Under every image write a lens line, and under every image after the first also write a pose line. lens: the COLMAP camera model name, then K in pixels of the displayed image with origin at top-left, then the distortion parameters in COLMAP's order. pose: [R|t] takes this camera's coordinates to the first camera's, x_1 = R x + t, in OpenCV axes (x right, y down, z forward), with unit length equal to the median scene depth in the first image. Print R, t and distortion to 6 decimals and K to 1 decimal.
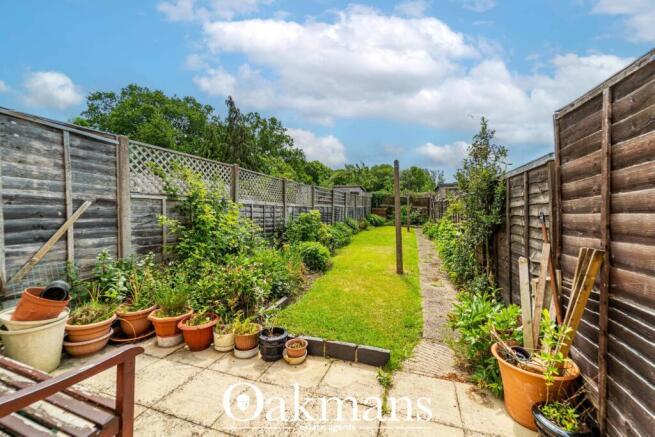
lens RADIAL K [[261.9, 0, 329.5], [0, 261.9, 221.6], [0, 0, 1]] dist [0.001598, 0.000086]
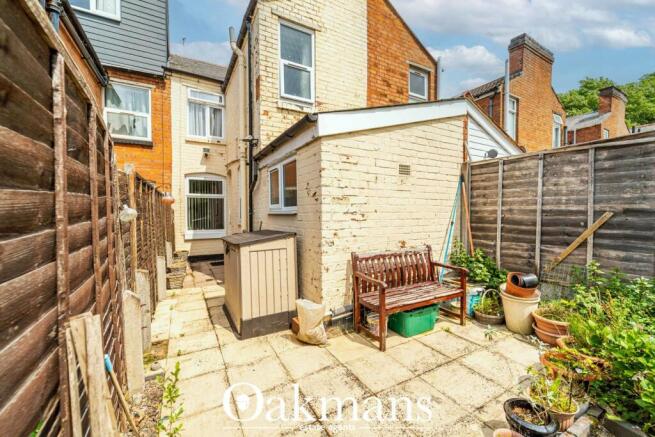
lens RADIAL K [[261.9, 0, 329.1], [0, 261.9, 217.9], [0, 0, 1]] dist [0.001598, 0.000086]
pose [[-0.665503, 0.019224, -0.746147, 0.539225], [-0.019021, 0.998907, 0.042702, -0.080536], [0.746153, 0.042611, -0.664410, 0.904193]]
